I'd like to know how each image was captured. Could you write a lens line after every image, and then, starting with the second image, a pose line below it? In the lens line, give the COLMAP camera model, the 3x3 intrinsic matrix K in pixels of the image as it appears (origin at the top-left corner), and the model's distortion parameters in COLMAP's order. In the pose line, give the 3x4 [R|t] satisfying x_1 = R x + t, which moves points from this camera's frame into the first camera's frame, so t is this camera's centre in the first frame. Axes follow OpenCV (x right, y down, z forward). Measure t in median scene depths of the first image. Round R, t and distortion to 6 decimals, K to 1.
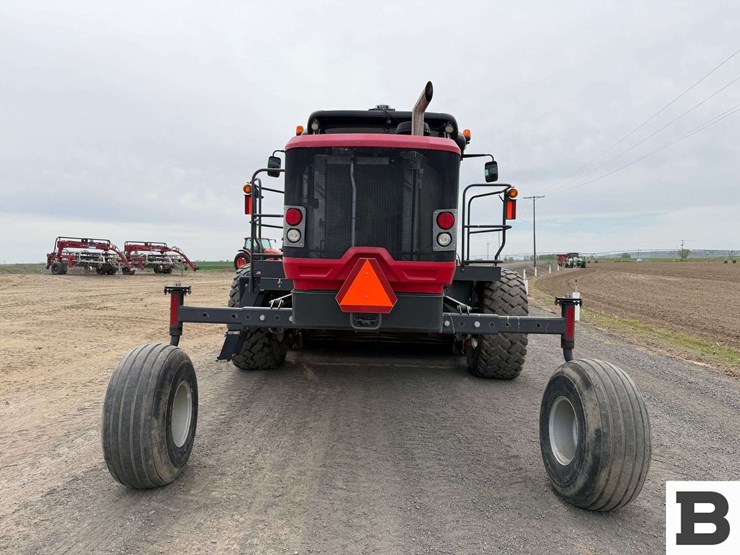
lens RADIAL K [[526.7, 0, 366.2], [0, 526.7, 280.2], [0, 0, 1]] dist [0.047993, -0.061692]
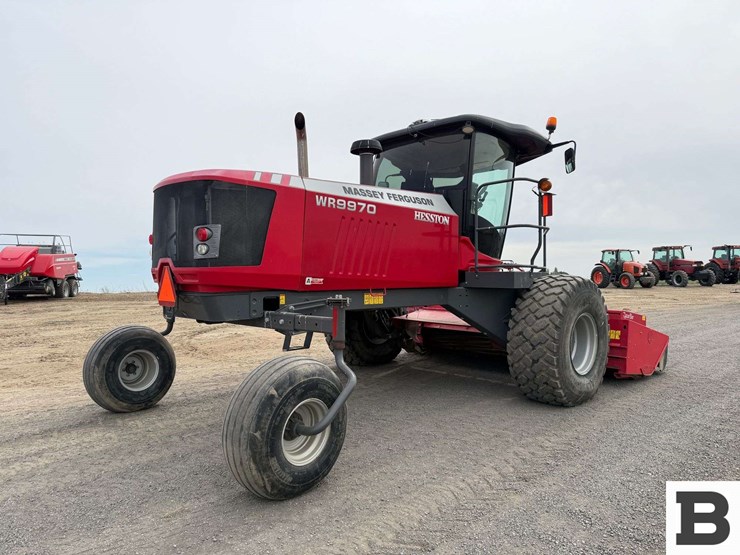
lens RADIAL K [[526.7, 0, 366.2], [0, 526.7, 280.2], [0, 0, 1]] dist [0.047993, -0.061692]
pose [[0.718511, -0.014904, -0.695356, 0.779938], [-0.008181, 0.999520, -0.029877, 0.018807], [0.695468, 0.027156, 0.718044, 0.217423]]
